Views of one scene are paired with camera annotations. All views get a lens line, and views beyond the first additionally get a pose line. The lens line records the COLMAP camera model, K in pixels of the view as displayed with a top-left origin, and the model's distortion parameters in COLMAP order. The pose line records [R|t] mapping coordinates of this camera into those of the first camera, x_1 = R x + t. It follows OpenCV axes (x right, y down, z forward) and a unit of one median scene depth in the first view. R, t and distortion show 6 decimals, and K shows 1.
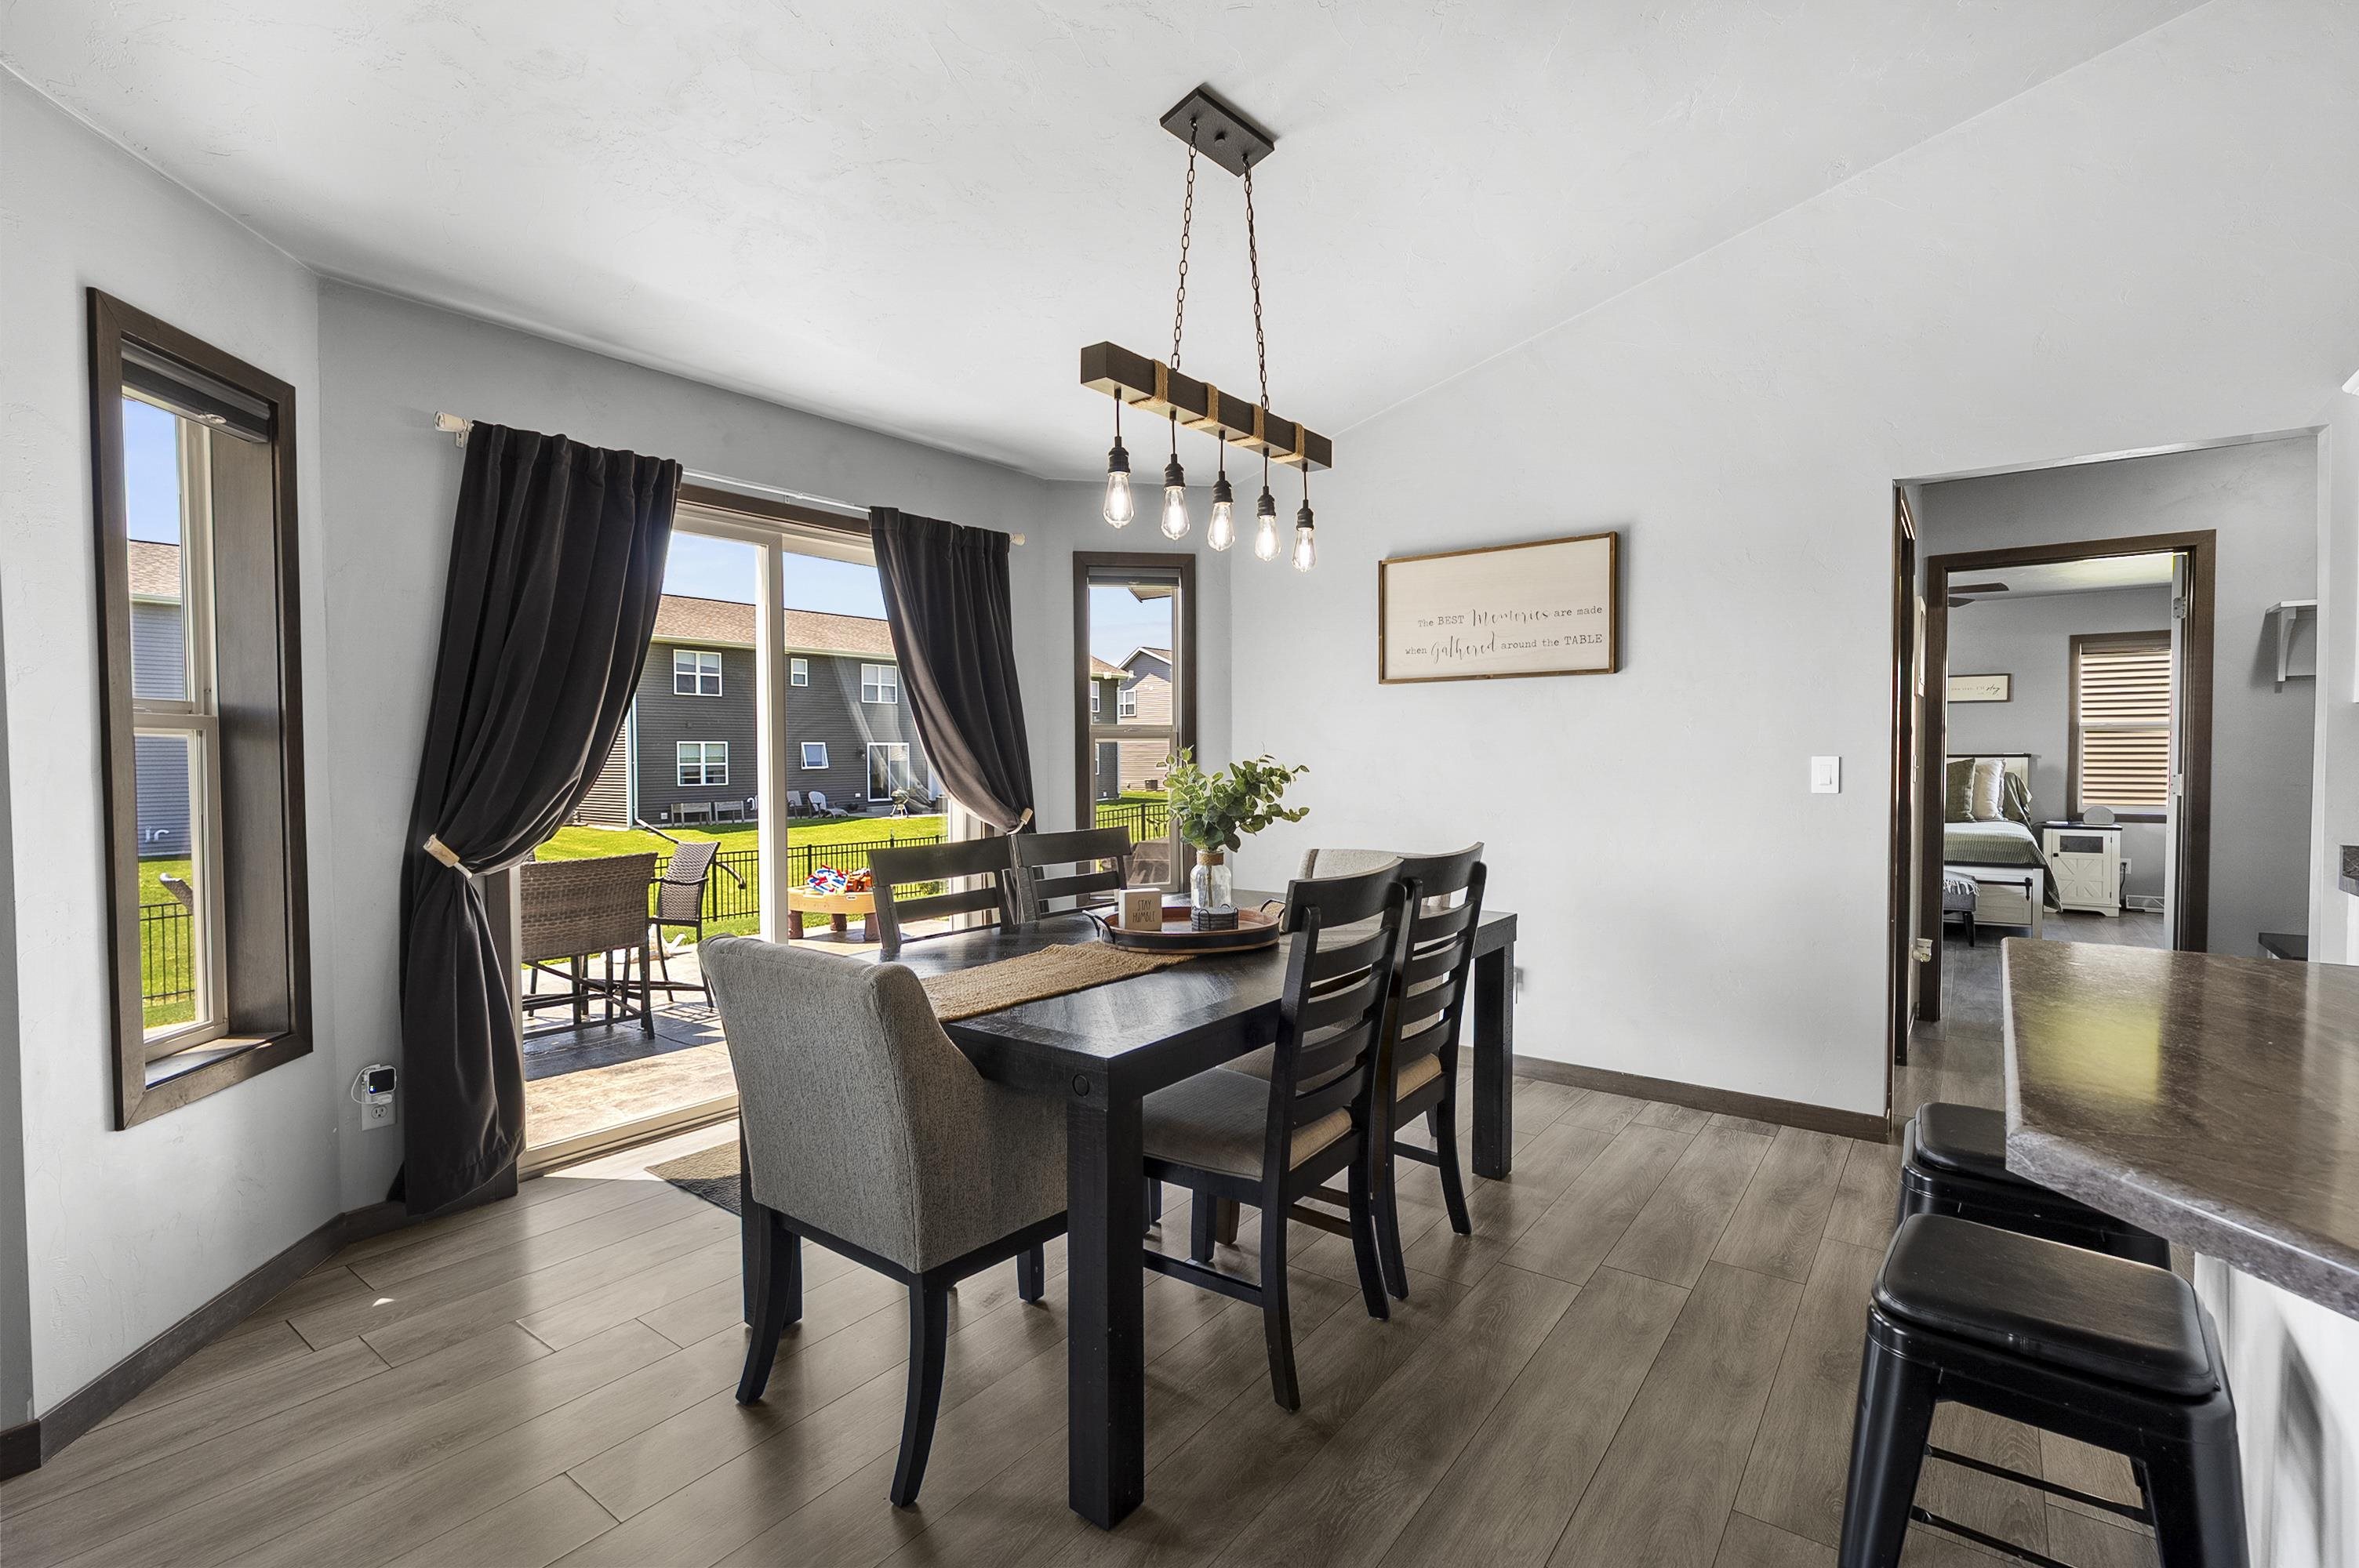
lens RADIAL K [[1062.8, 0, 1185.0], [0, 1062.8, 781.8], [0, 0, 1]] dist [-0.007536, 0.003399]
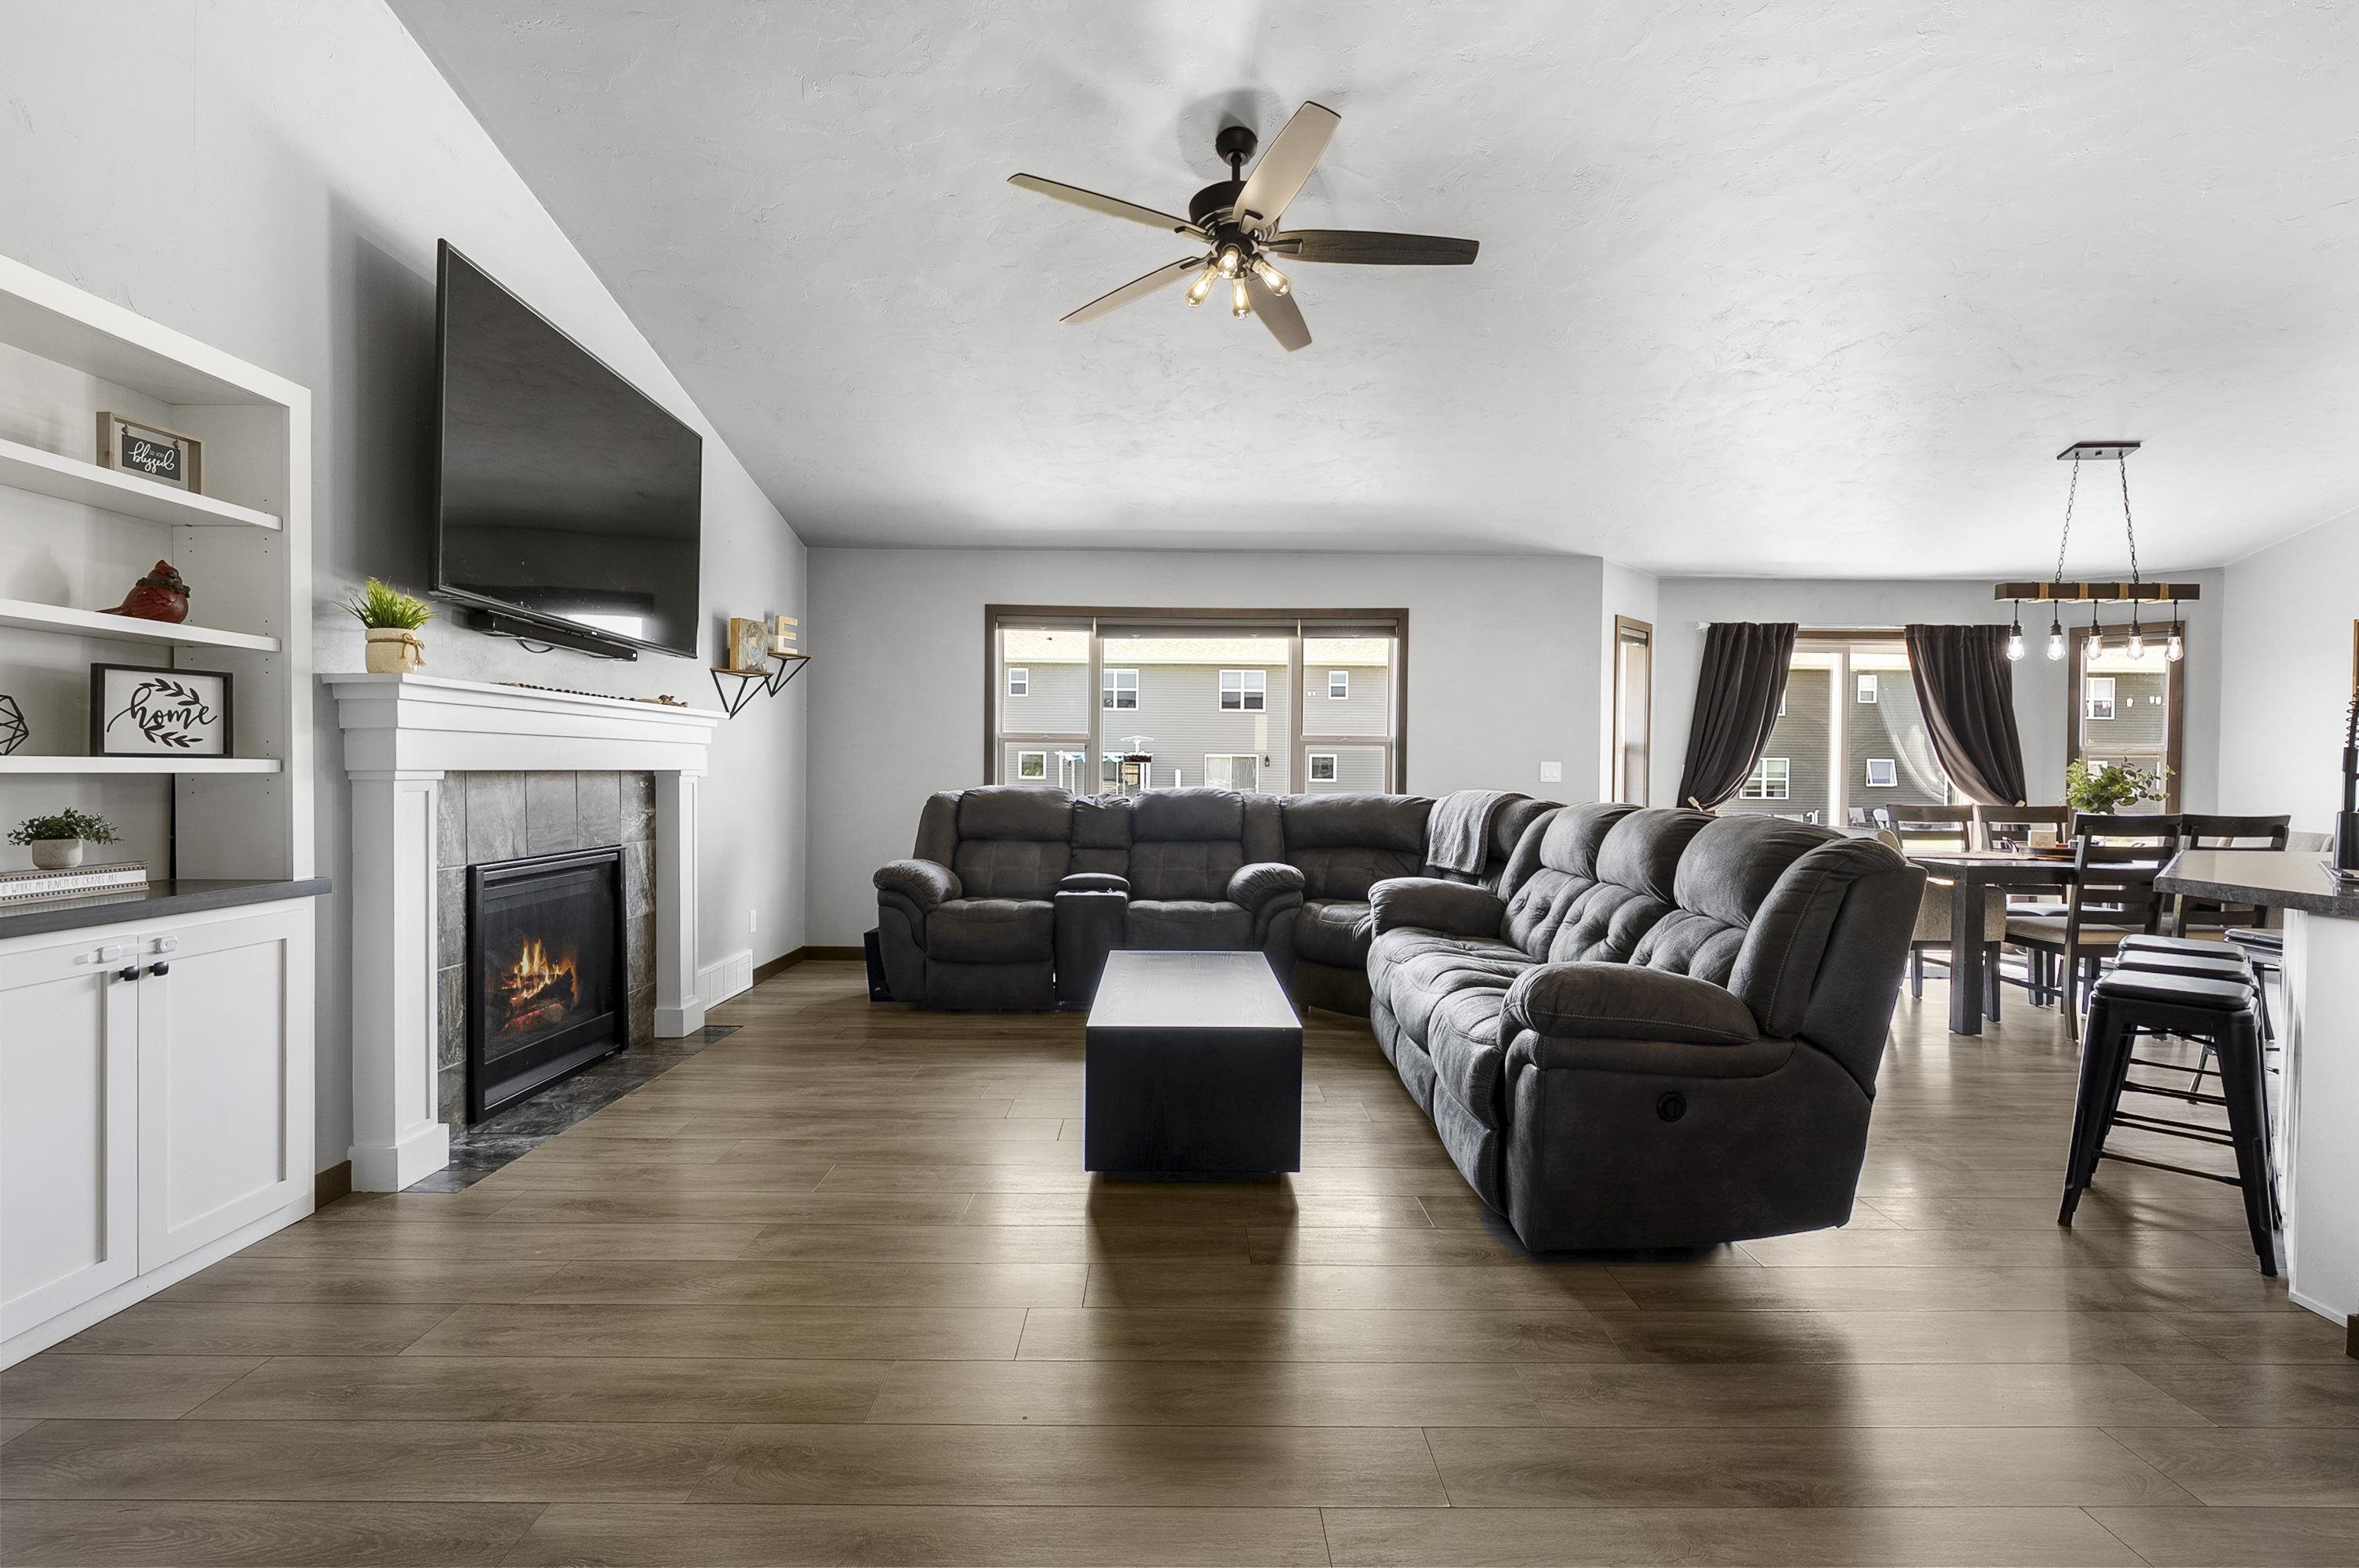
lens RADIAL K [[1062.8, 0, 1184.2], [0, 1062.8, 785.2], [0, 0, 1]] dist [-0.007536, 0.003399]
pose [[0.605850, 0.024201, -0.795211, 0.398354], [-0.034445, 0.999398, 0.004172, 0.045595], [0.794833, 0.024864, 0.606319, -1.051208]]
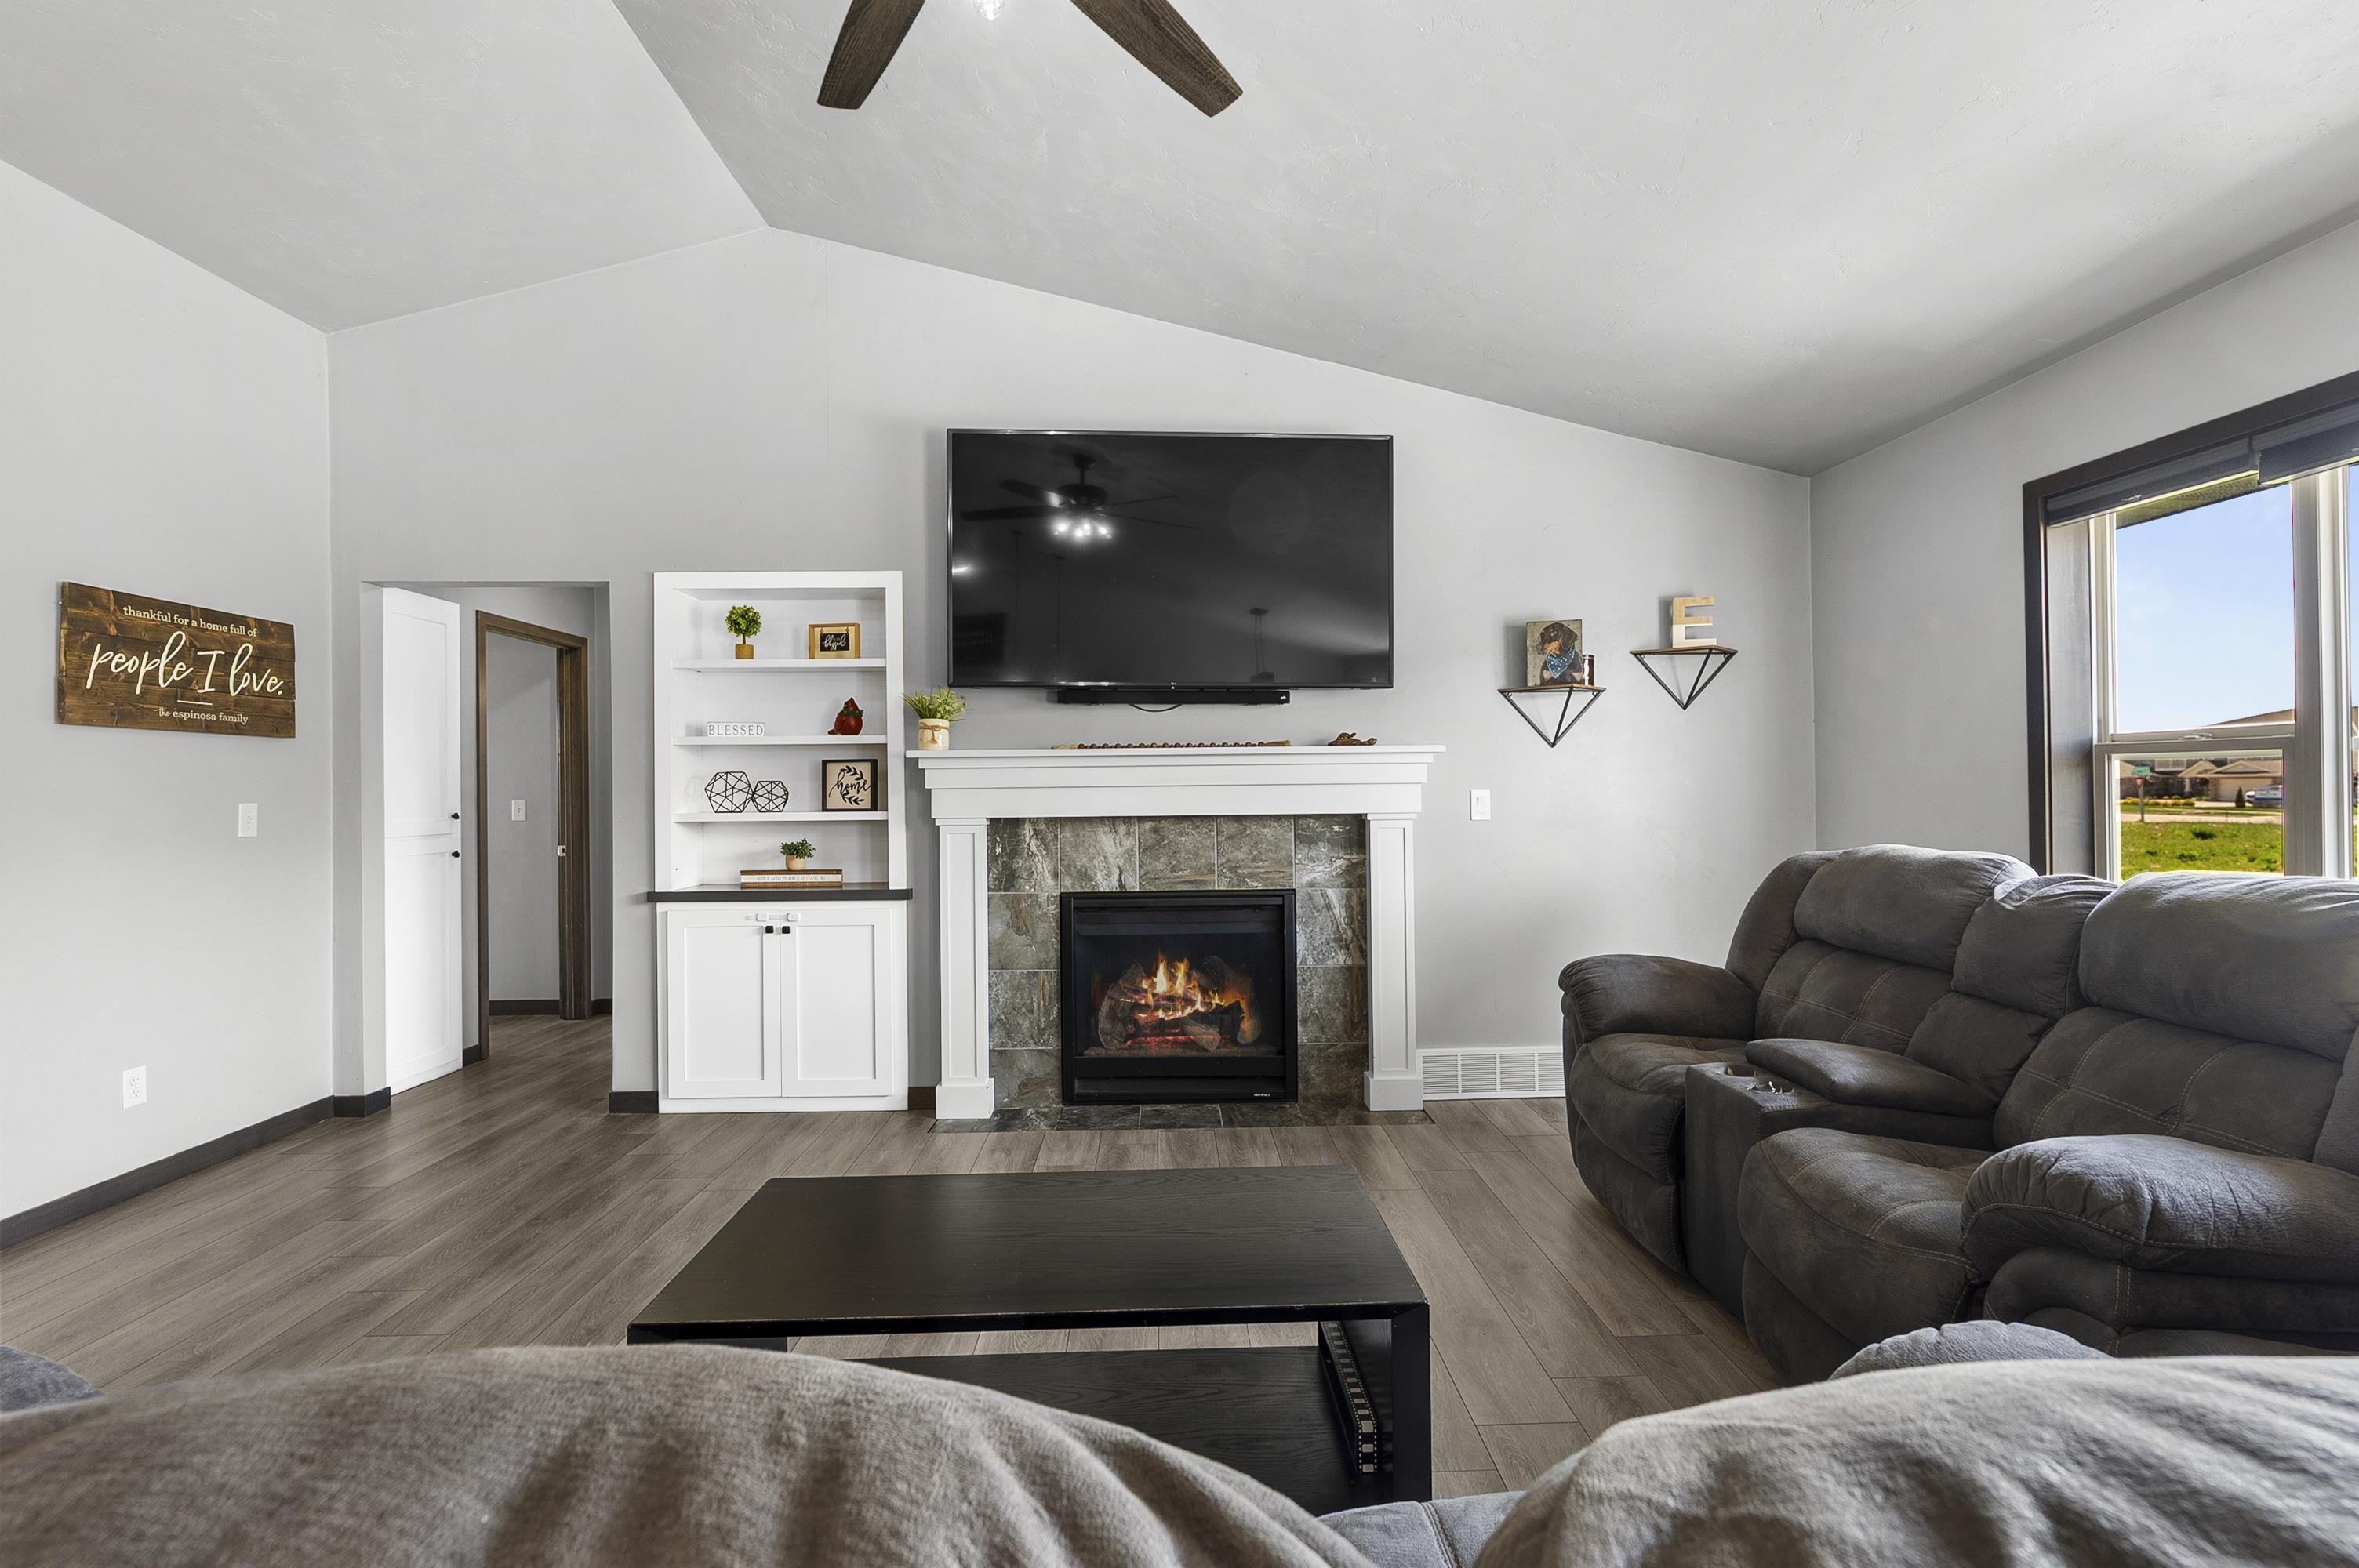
lens RADIAL K [[1062.8, 0, 1185.4], [0, 1062.8, 781.1], [0, 0, 1]] dist [-0.007536, 0.003399]
pose [[-0.784719, 0.011753, -0.619741, -0.074341], [-0.000339, 0.999812, 0.019389, -0.000856], [0.619852, 0.015425, -0.784567, -0.051161]]
